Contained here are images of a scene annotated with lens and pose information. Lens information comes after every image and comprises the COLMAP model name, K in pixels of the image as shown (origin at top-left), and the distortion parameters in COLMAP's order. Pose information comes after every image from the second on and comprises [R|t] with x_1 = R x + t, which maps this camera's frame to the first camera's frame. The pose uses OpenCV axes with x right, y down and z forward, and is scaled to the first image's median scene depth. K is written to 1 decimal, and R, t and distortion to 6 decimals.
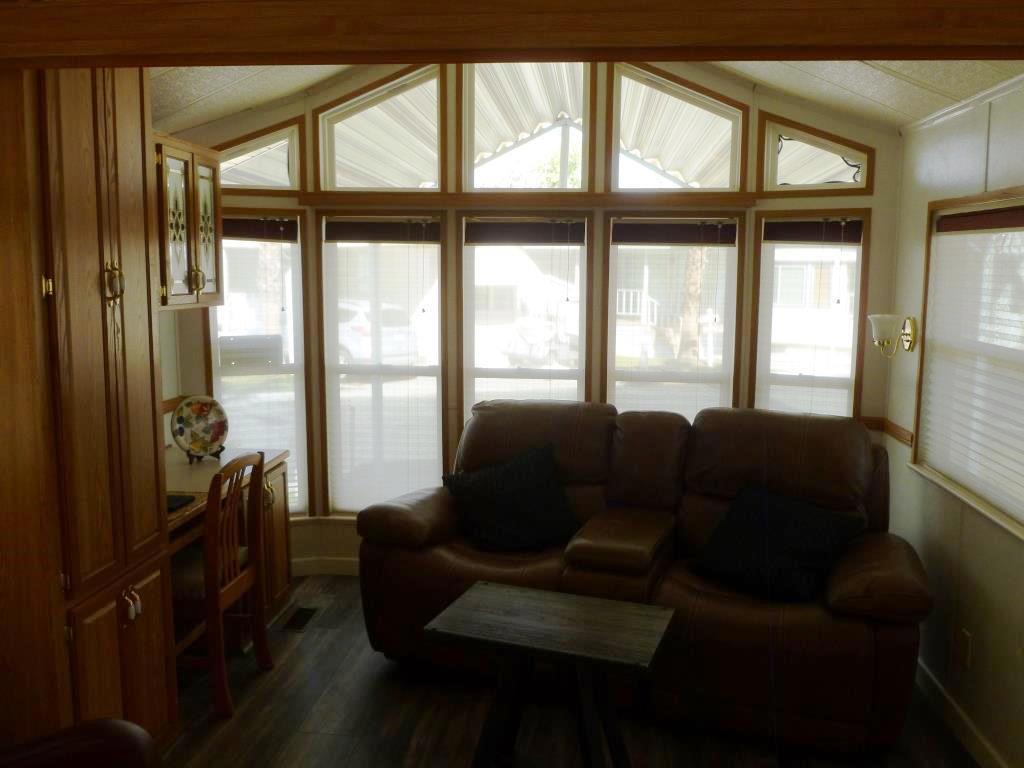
lens RADIAL K [[865.7, 0, 507.3], [0, 865.7, 382.5], [0, 0, 1]] dist [-0.051040, 0.021413]
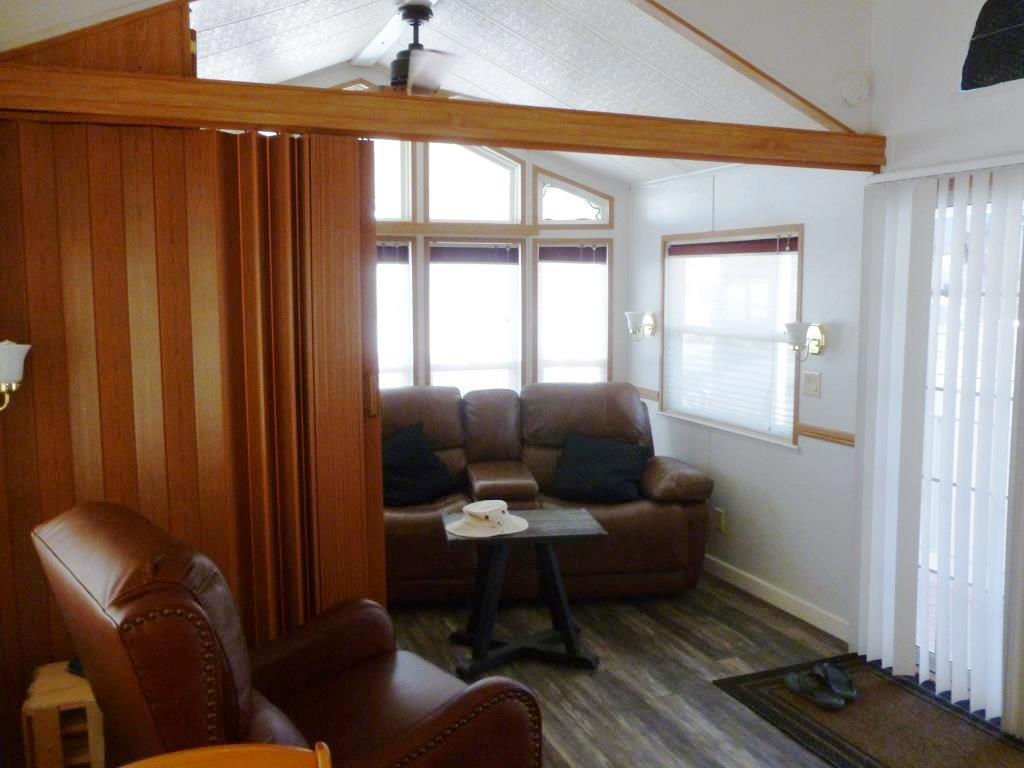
lens RADIAL K [[865.7, 0, 513.2], [0, 865.7, 379.1], [0, 0, 1]] dist [-0.051040, 0.021413]
pose [[0.878893, -0.059339, 0.473314, -0.405085], [0.070353, 0.997507, -0.005582, 0.026496], [-0.471803, 0.038205, 0.880876, -0.176429]]
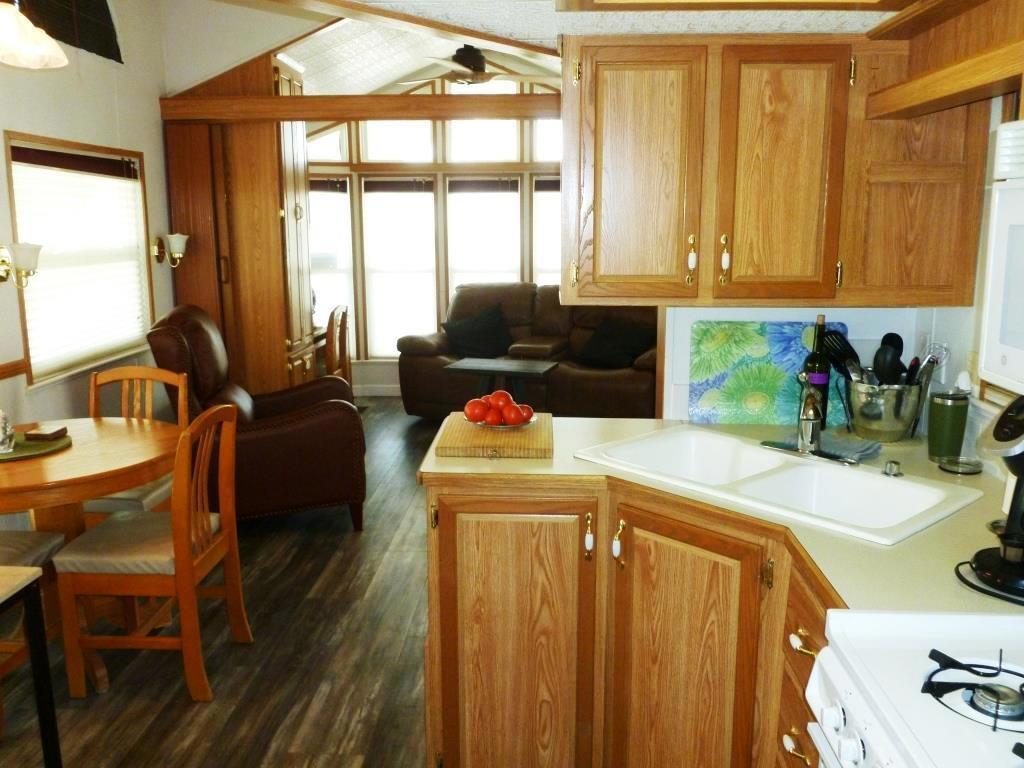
lens RADIAL K [[865.7, 0, 507.8], [0, 865.7, 380.1], [0, 0, 1]] dist [-0.051040, 0.021413]
pose [[0.998630, -0.020589, 0.048106, -0.023733], [0.018344, 0.998743, 0.046641, 0.141875], [-0.049006, -0.045695, 0.997753, -0.787565]]
